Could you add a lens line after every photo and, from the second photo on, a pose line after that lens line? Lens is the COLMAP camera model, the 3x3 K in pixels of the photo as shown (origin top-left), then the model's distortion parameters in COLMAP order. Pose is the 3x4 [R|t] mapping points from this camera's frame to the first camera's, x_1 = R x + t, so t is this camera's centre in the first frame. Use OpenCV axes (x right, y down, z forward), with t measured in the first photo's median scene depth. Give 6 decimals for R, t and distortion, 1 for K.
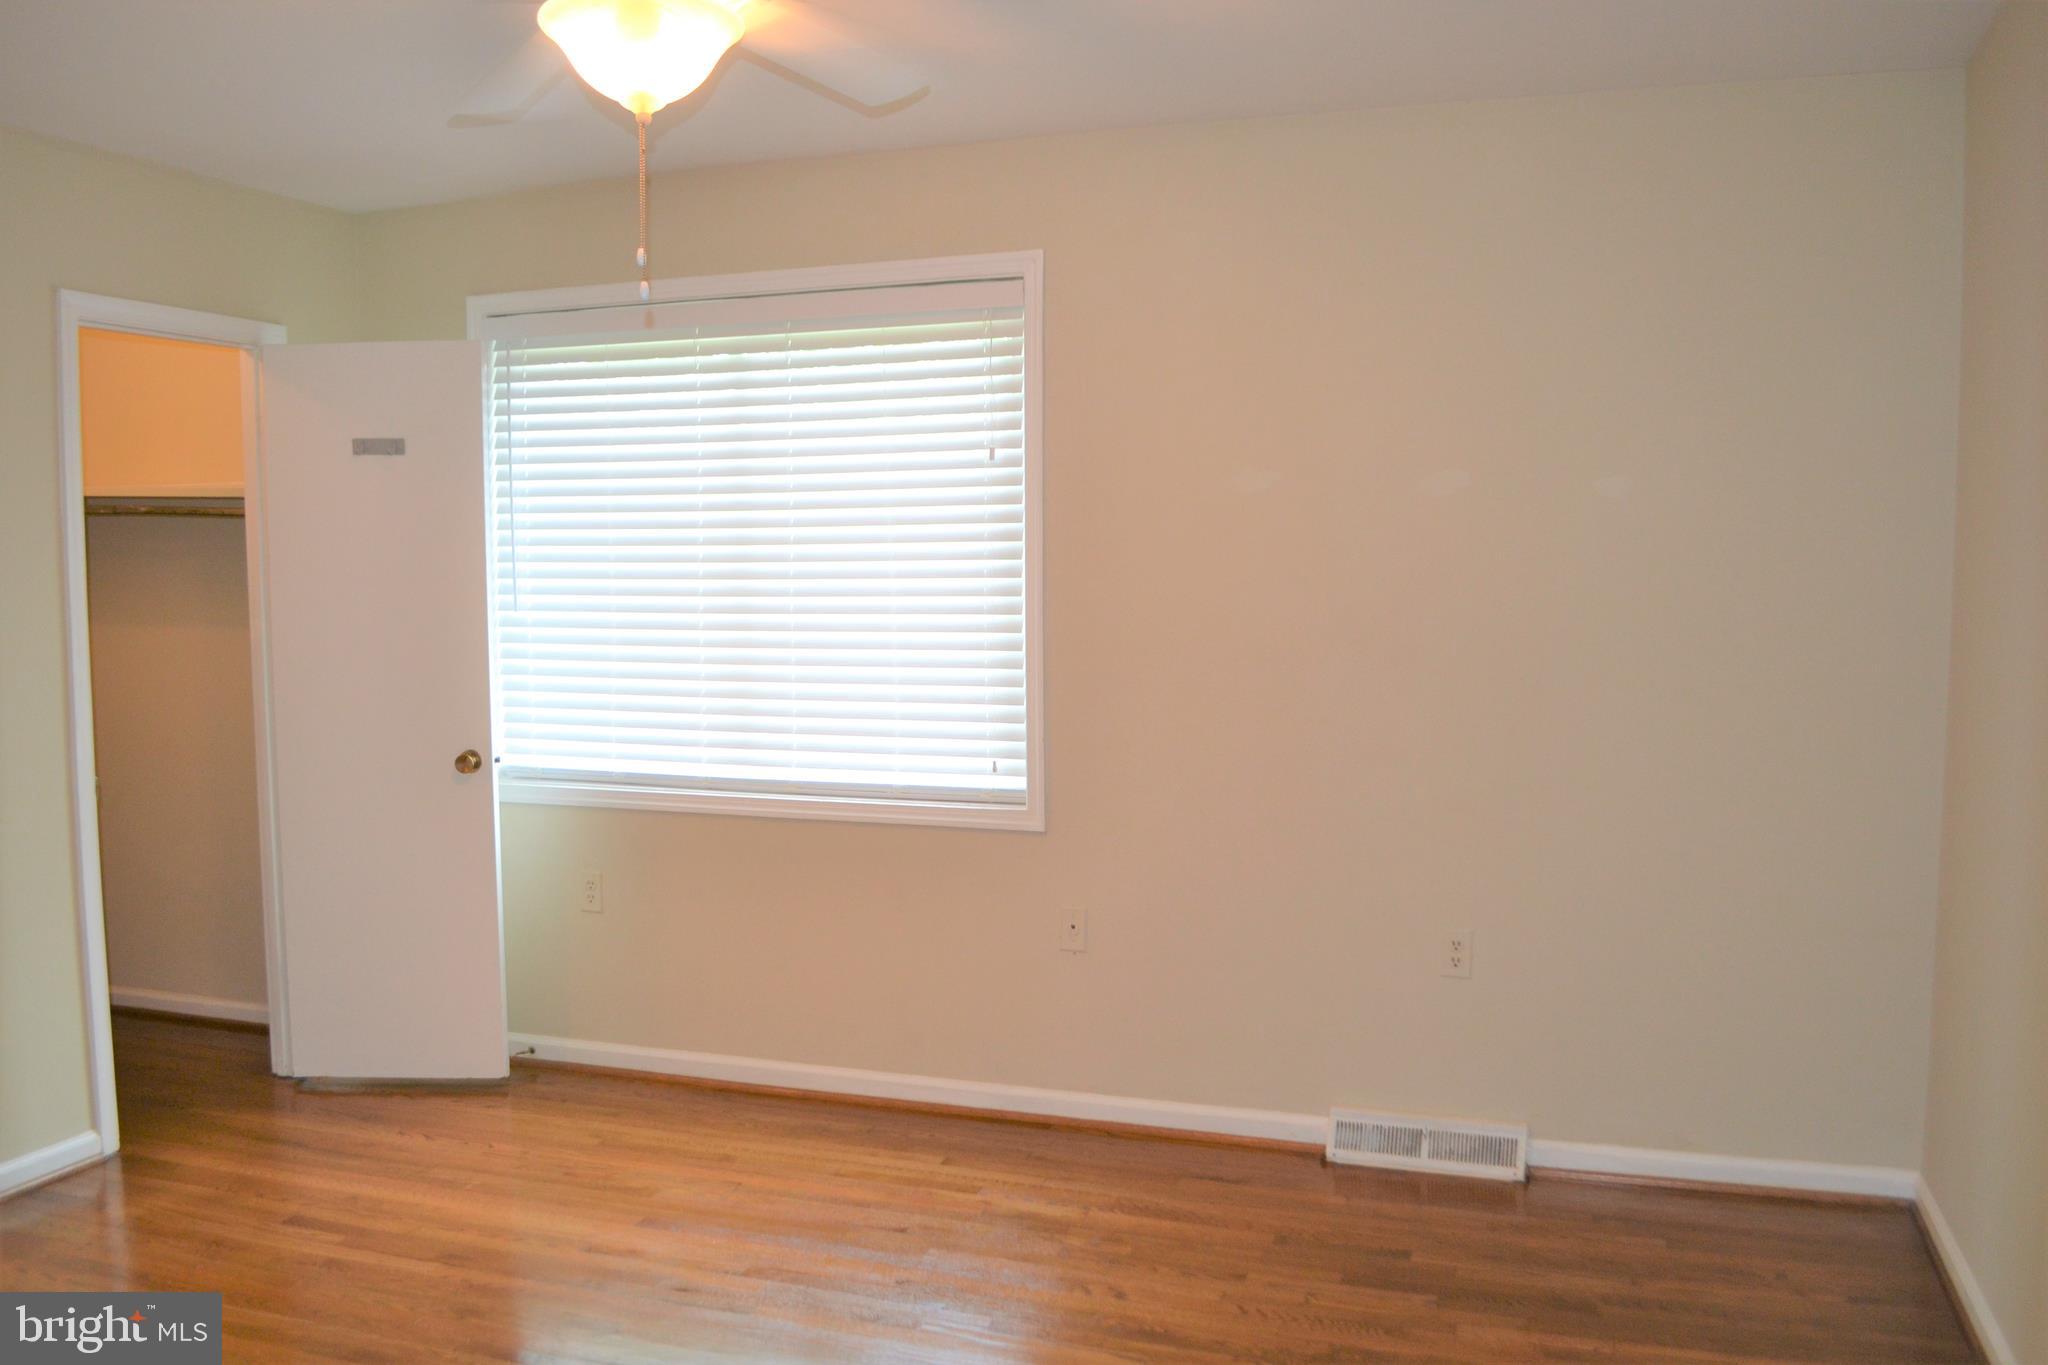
lens RADIAL K [[1652.5, 0, 1039.8], [0, 1652.5, 690.4], [0, 0, 1]] dist [-0.079831, 0.005976]
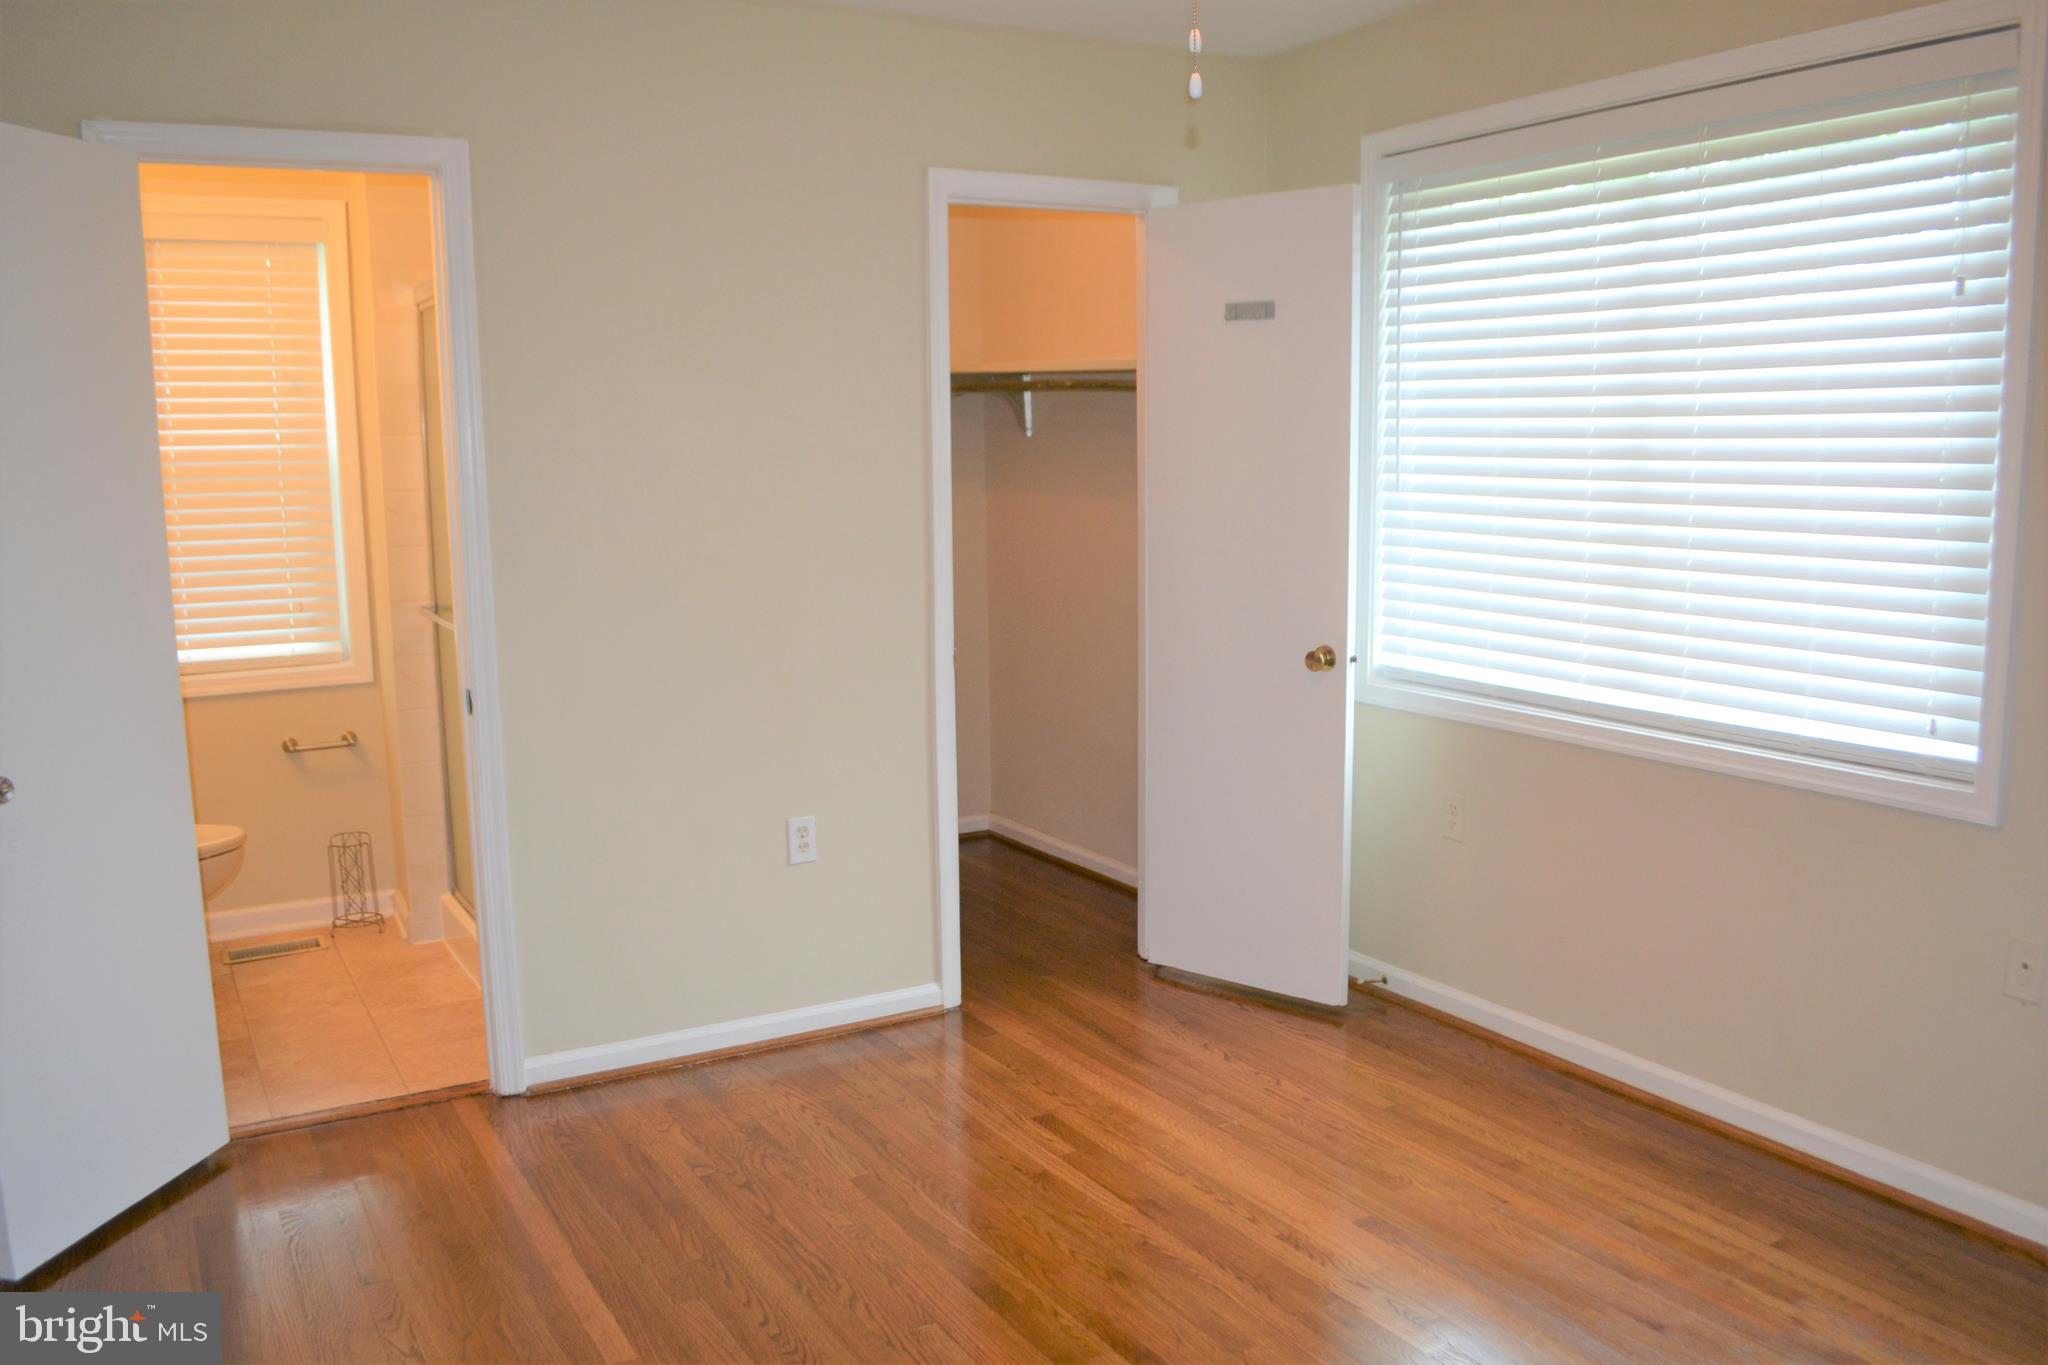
lens RADIAL K [[1652.5, 0, 1027.3], [0, 1652.5, 689.7], [0, 0, 1]] dist [-0.079831, 0.005976]
pose [[0.756906, 0.093425, -0.646811, 0.127530], [-0.041786, 0.994622, 0.094765, -0.020101], [0.652187, -0.044701, 0.756739, 0.214823]]
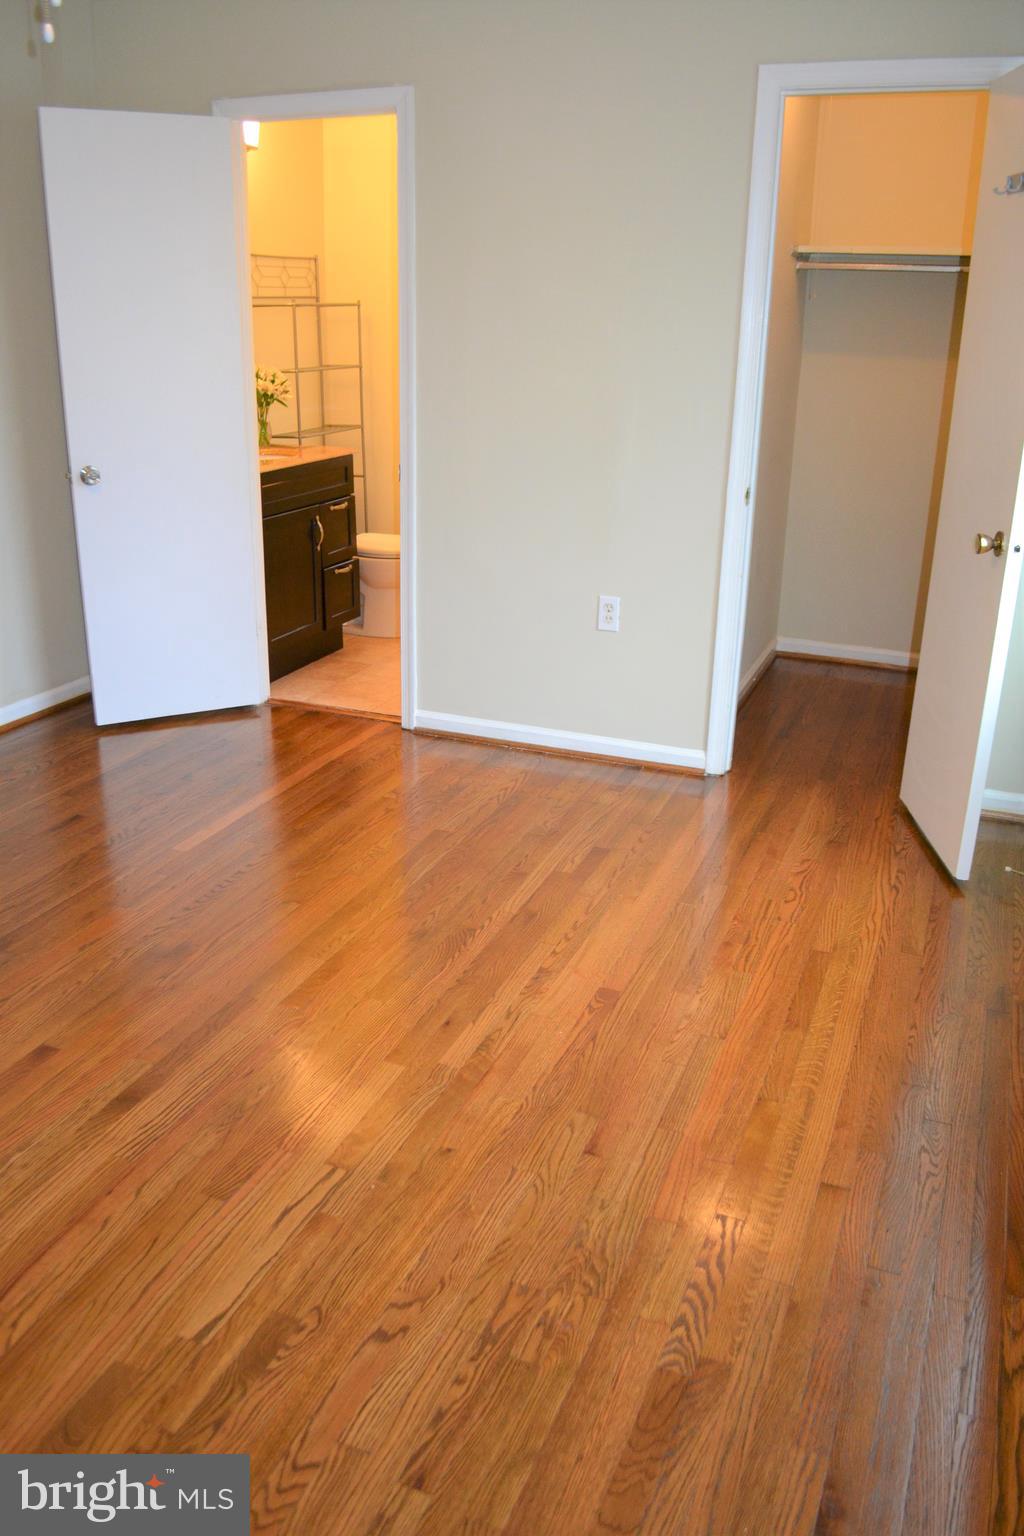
lens RADIAL K [[1239.3, 0, 497.6], [0, 1239.3, 762.4], [0, 0, 1]] dist [-0.079831, 0.005976]
pose [[-0.052247, 0.346812, -0.936478, 0.368156], [-0.091155, 0.932188, 0.350308, -0.059606], [0.994465, 0.103667, -0.017090, 0.795246]]
